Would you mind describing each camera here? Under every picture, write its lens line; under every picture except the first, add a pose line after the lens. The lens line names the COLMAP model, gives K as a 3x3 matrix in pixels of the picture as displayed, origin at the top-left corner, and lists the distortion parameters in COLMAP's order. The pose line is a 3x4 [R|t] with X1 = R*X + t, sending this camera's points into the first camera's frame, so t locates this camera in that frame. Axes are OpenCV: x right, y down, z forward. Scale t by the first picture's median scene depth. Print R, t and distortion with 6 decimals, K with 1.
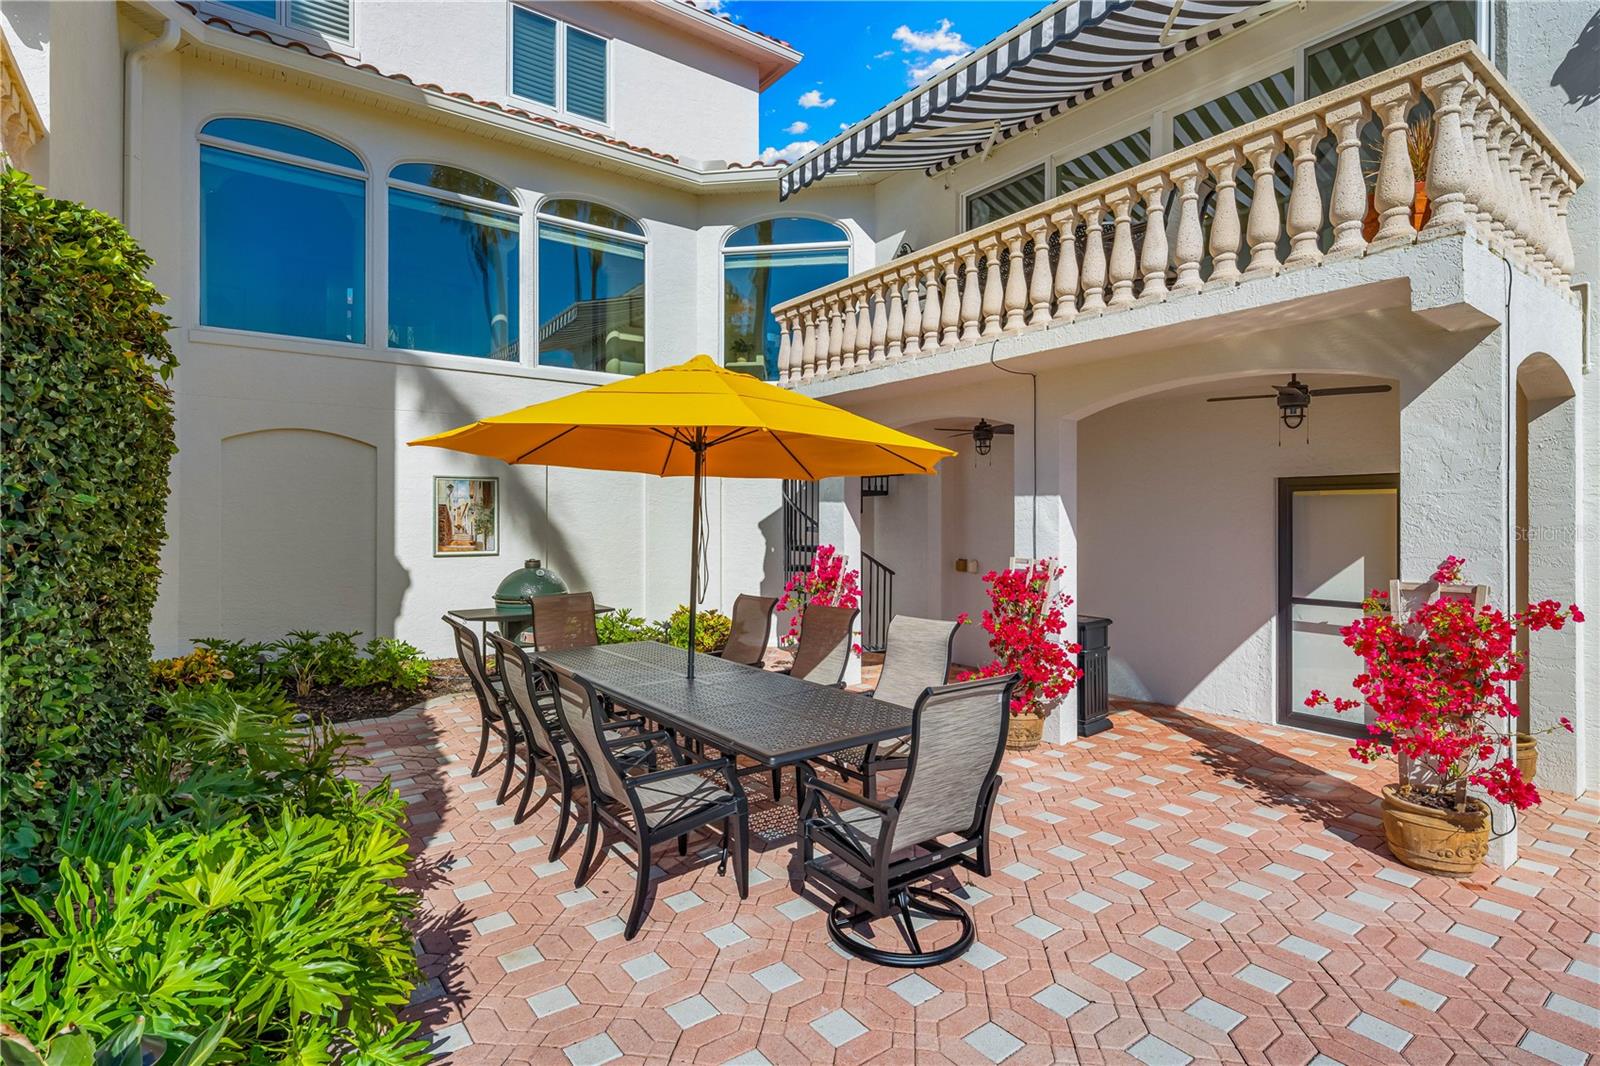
lens RADIAL K [[790.6, 0, 800.0], [0, 790.6, 533.0], [0, 0, 1]] dist [-0.001094, -0.000117]
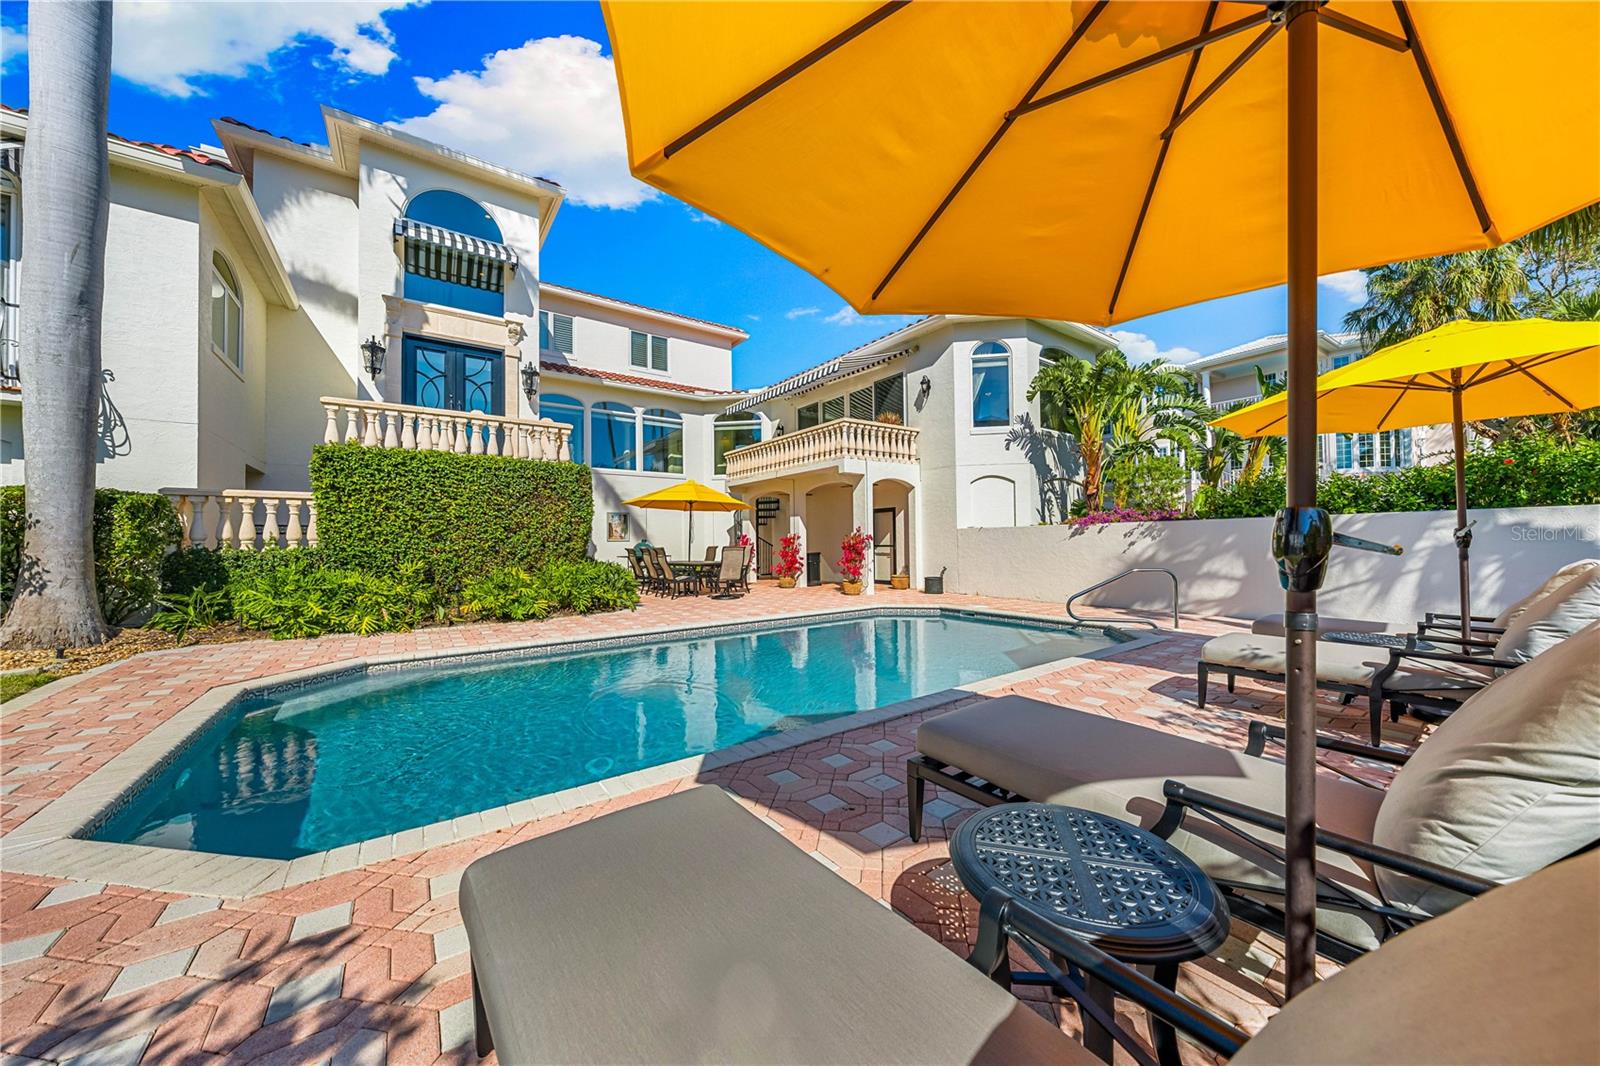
lens RADIAL K [[539.4, 0, 800.0], [0, 539.4, 533.0], [0, 0, 1]] dist [-0.000080, -0.000009]
pose [[0.999892, -0.014501, -0.002540, 0.208682], [0.014403, 0.999280, -0.035091, 0.071005], [0.003047, 0.035051, 0.999381, -0.836837]]
